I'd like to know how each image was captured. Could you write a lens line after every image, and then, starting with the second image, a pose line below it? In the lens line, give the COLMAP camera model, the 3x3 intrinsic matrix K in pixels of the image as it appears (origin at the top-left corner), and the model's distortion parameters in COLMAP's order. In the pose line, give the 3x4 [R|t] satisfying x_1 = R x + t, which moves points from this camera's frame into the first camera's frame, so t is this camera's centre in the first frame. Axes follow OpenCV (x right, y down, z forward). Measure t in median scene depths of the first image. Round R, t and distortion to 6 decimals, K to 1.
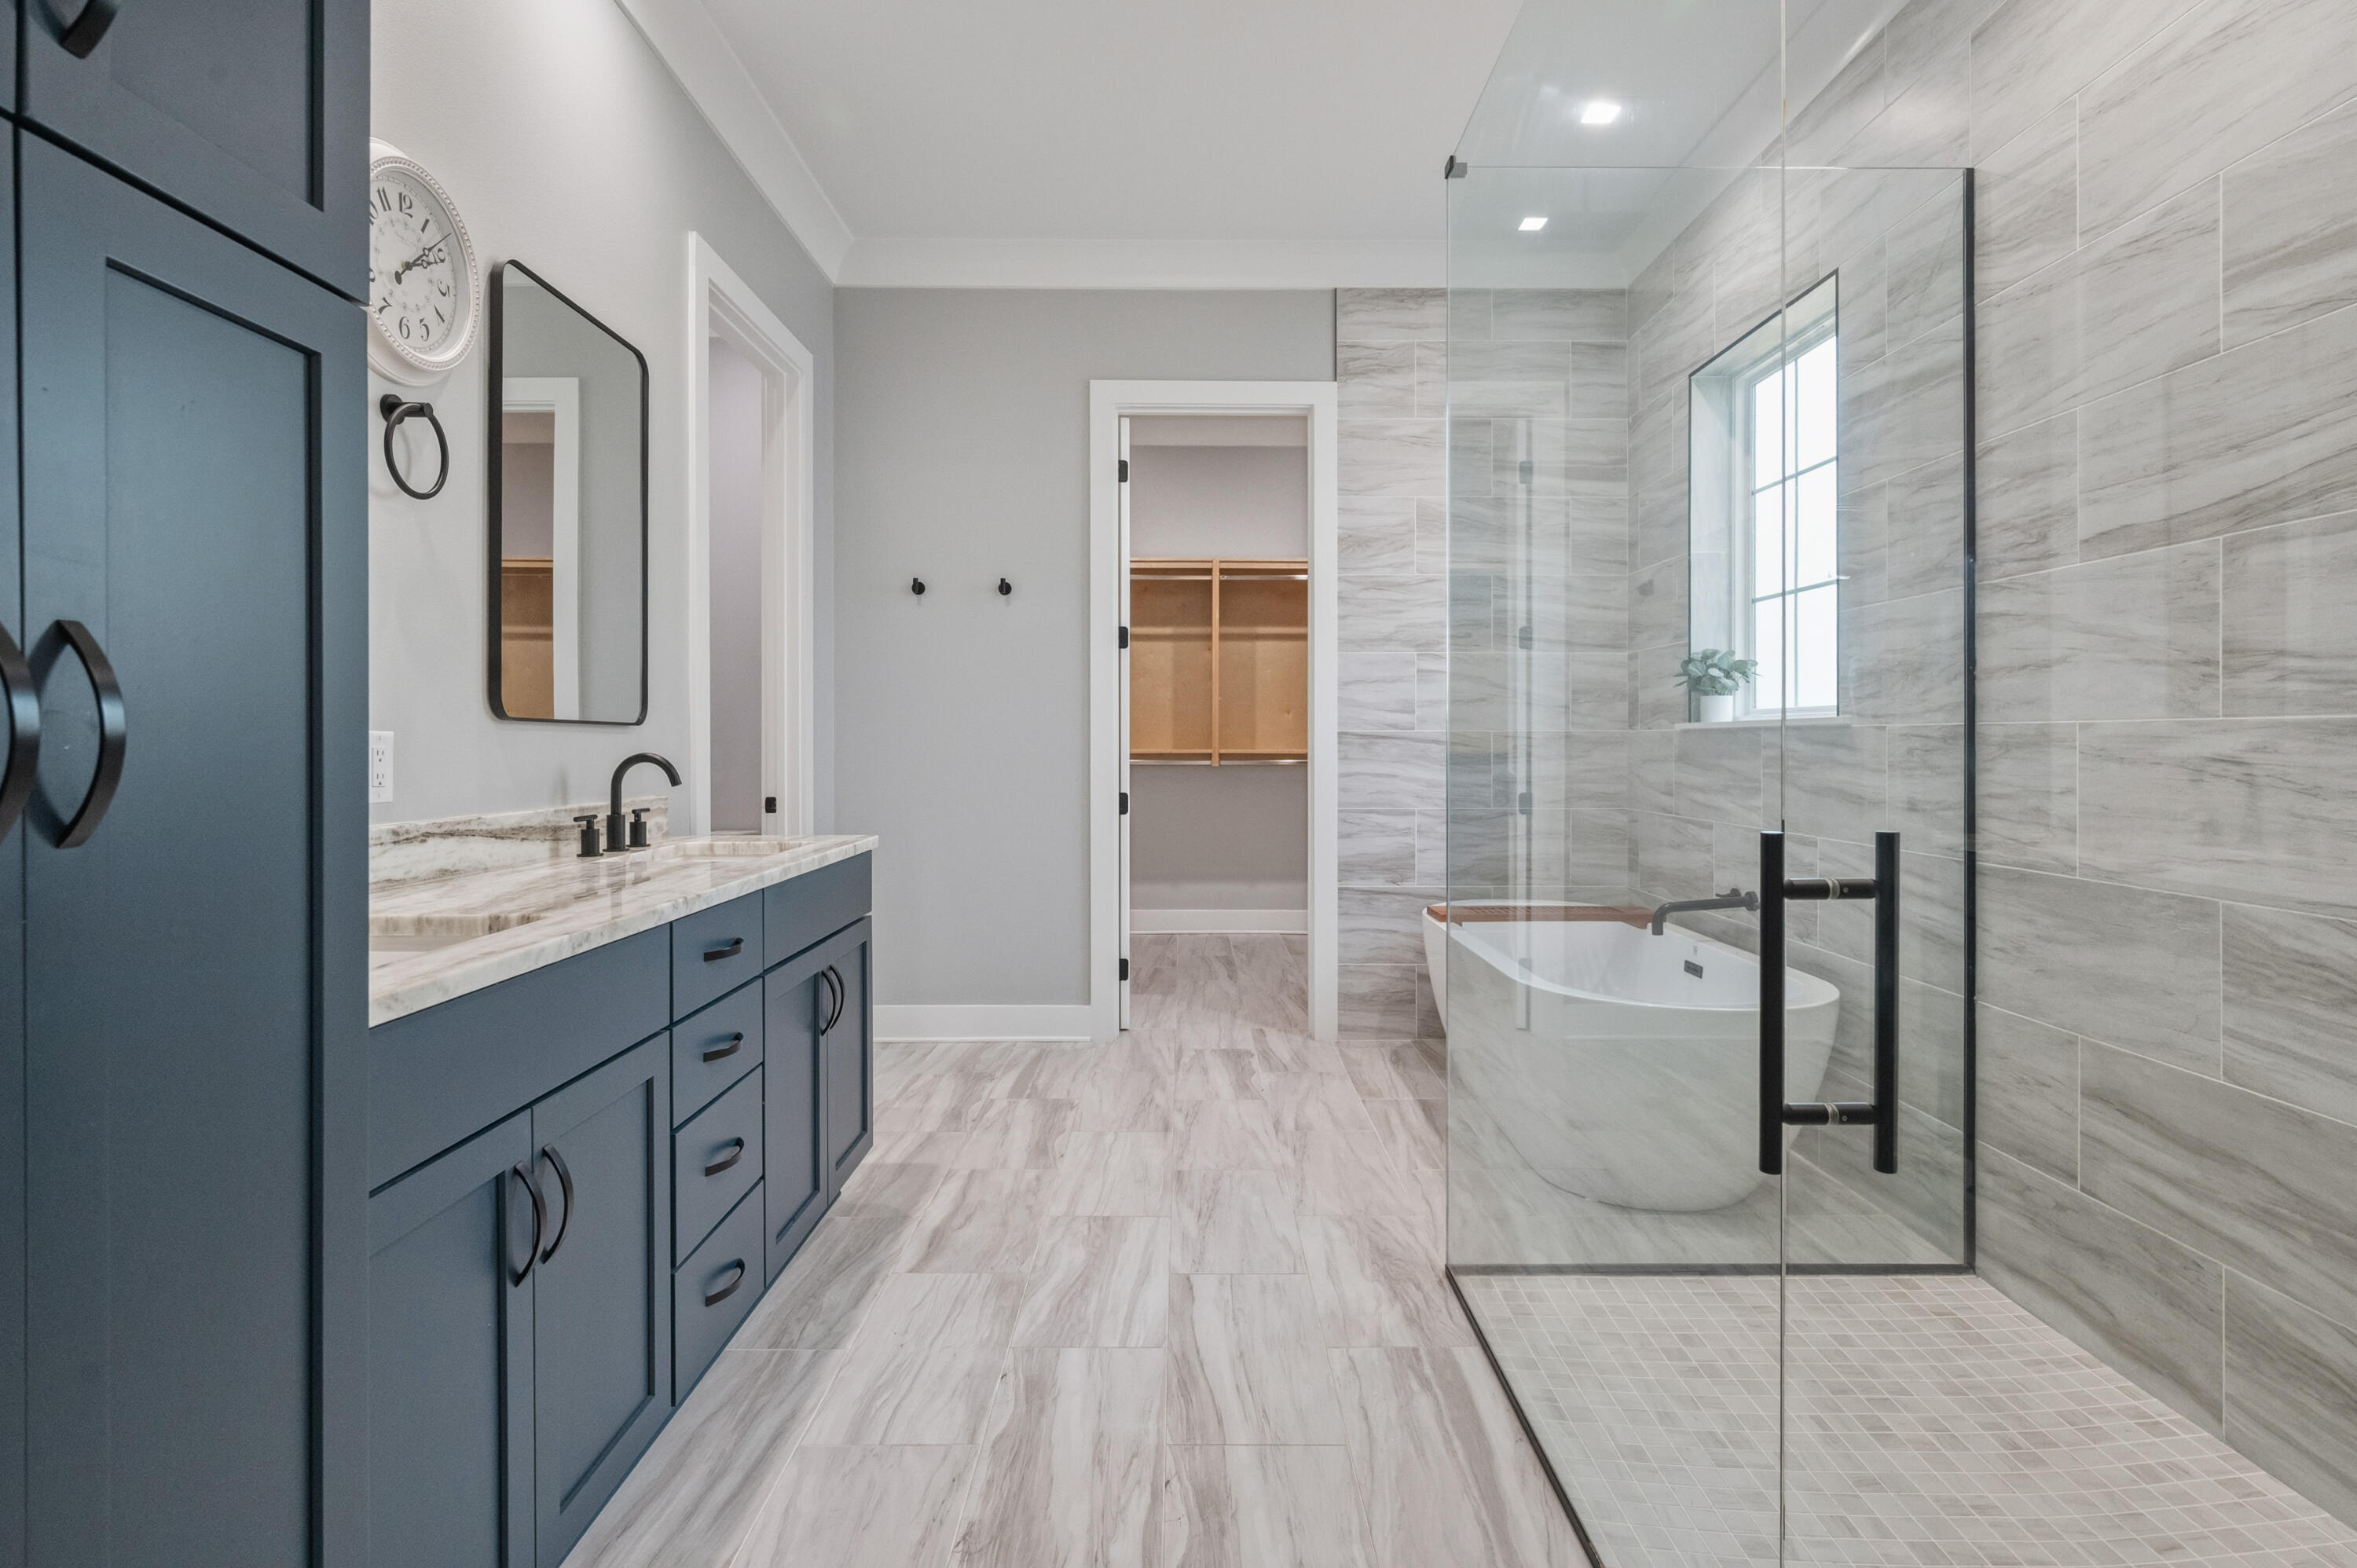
lens RADIAL K [[1145.2, 0, 1188.2], [0, 1145.2, 742.0], [0, 0, 1]] dist [-0.002005, -0.000337]
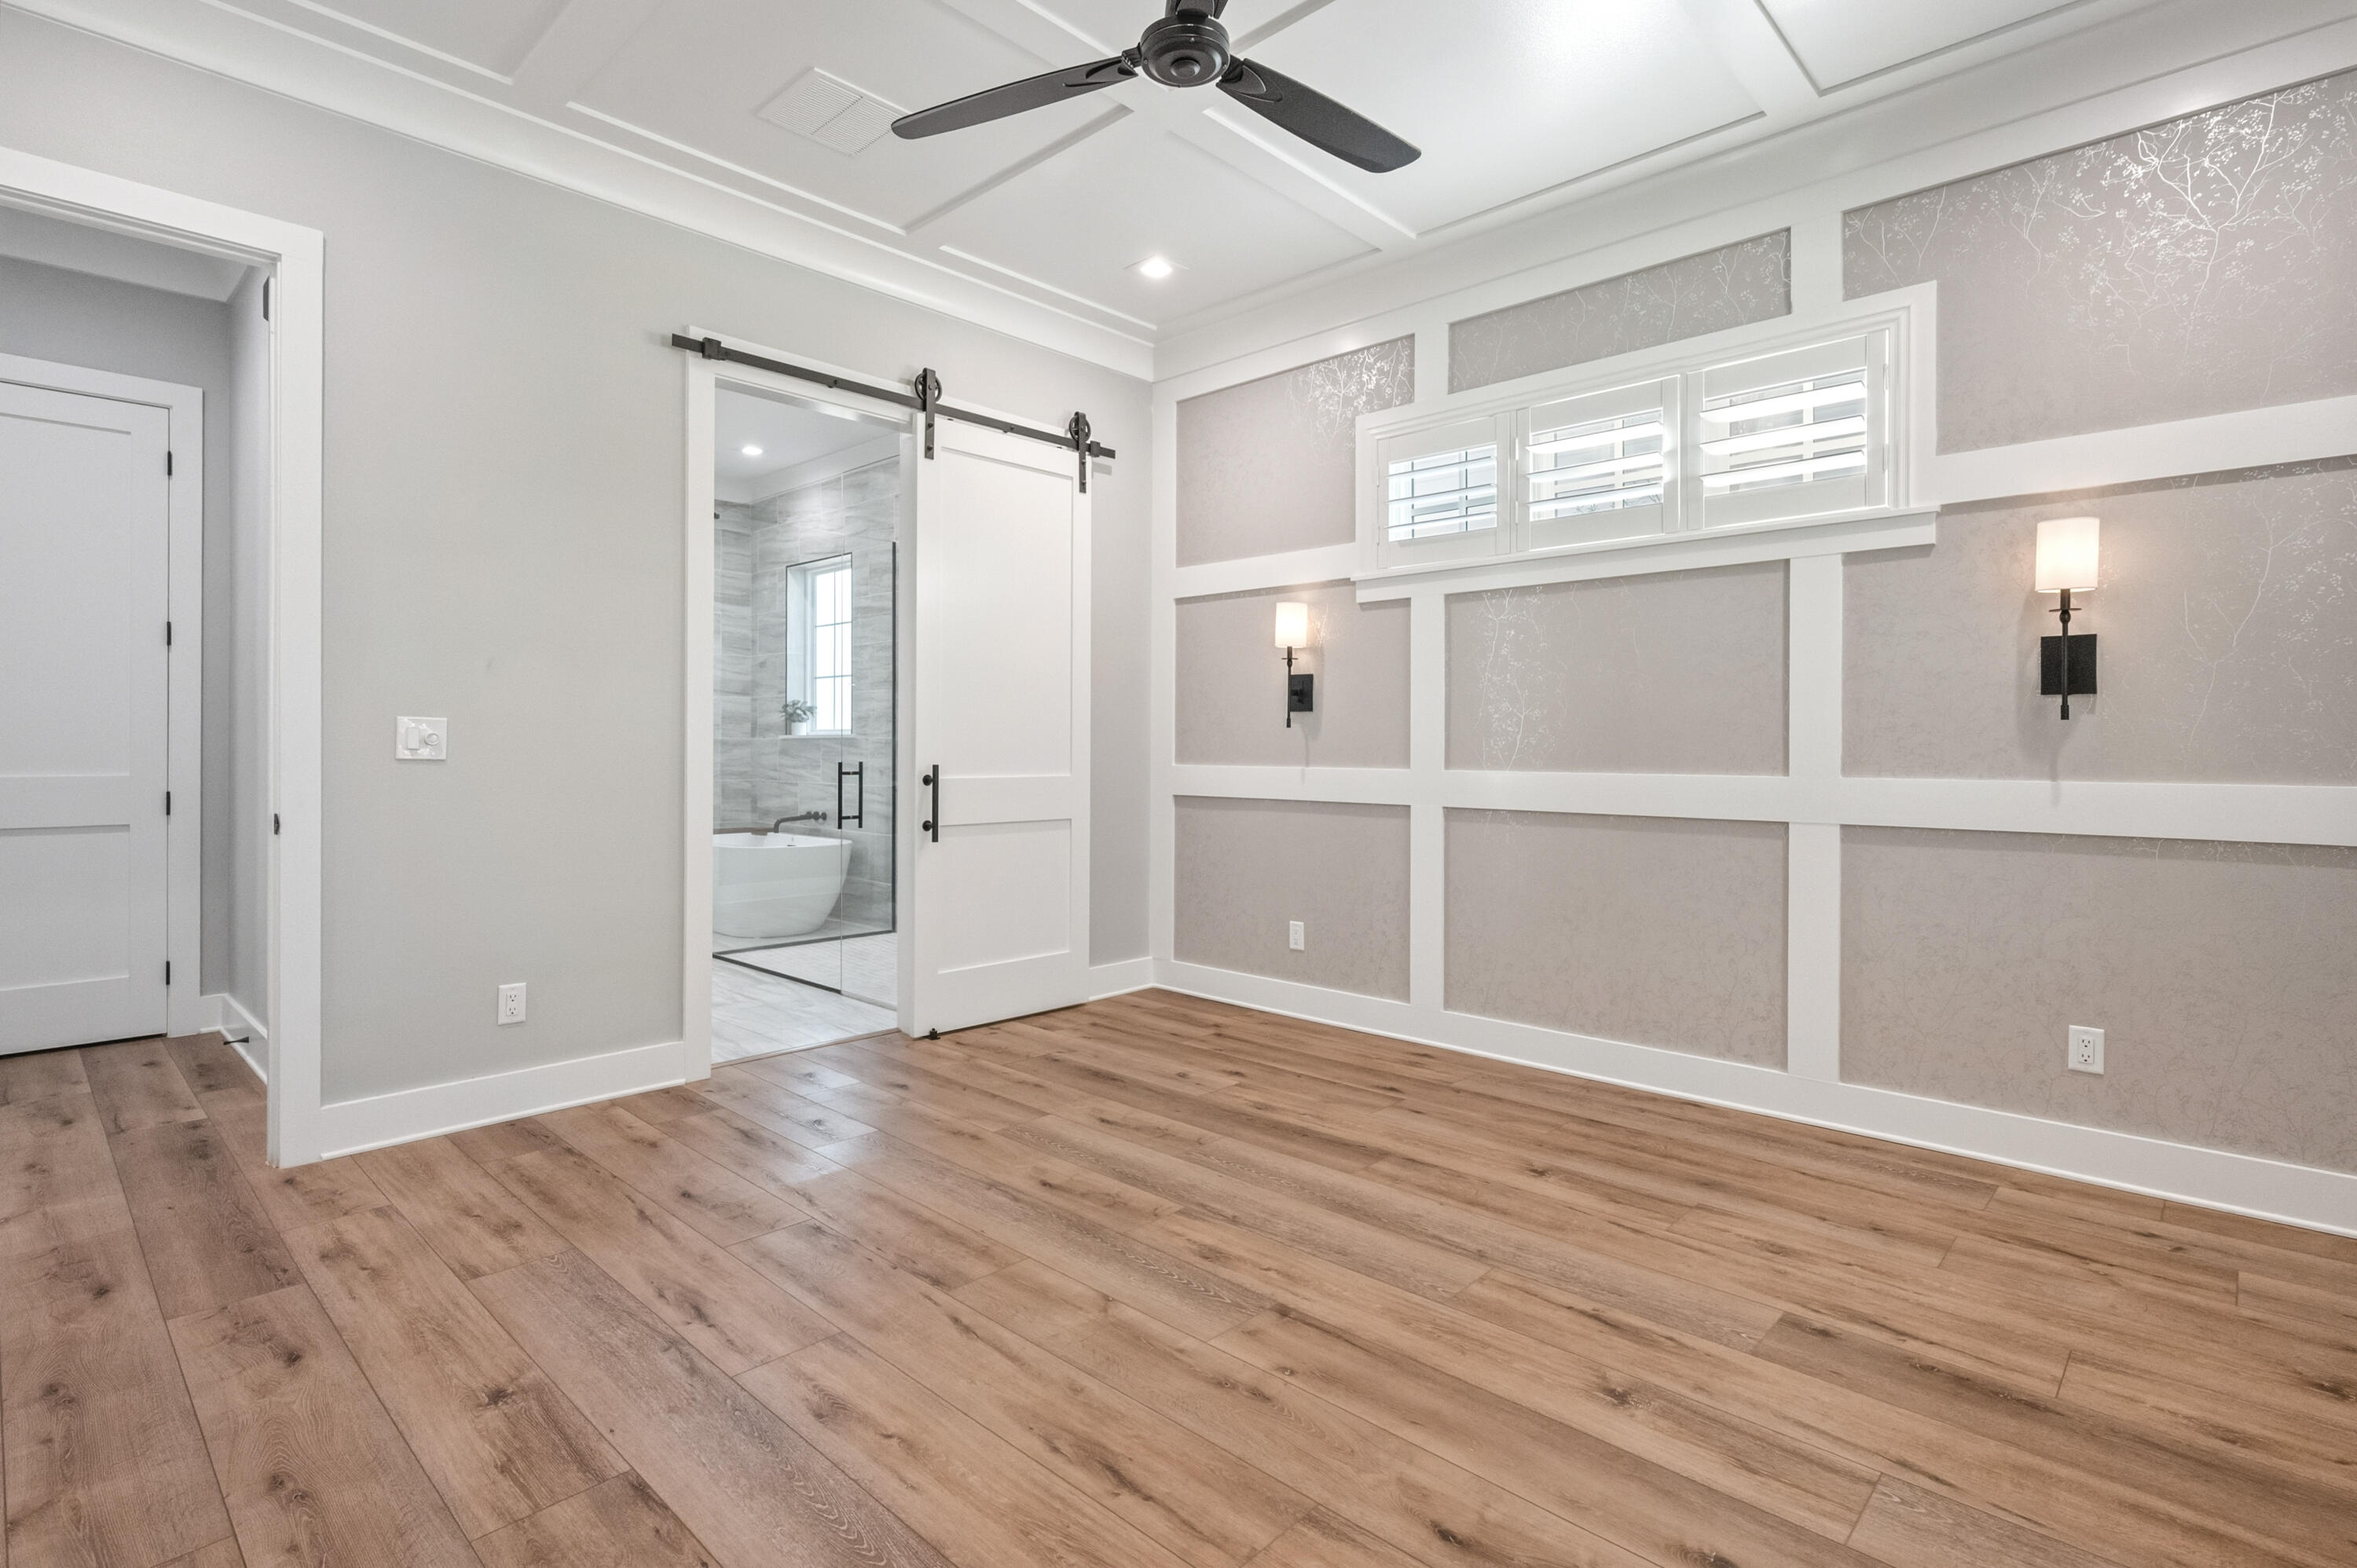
lens RADIAL K [[1145.2, 0, 1188.2], [0, 1145.2, 742.0], [0, 0, 1]] dist [-0.002005, -0.000337]
pose [[0.693715, 0.002999, 0.720243, -0.559411], [-0.000986, 0.999994, -0.003215, 0.001575], [-0.720249, 0.001520, 0.693714, -0.978558]]
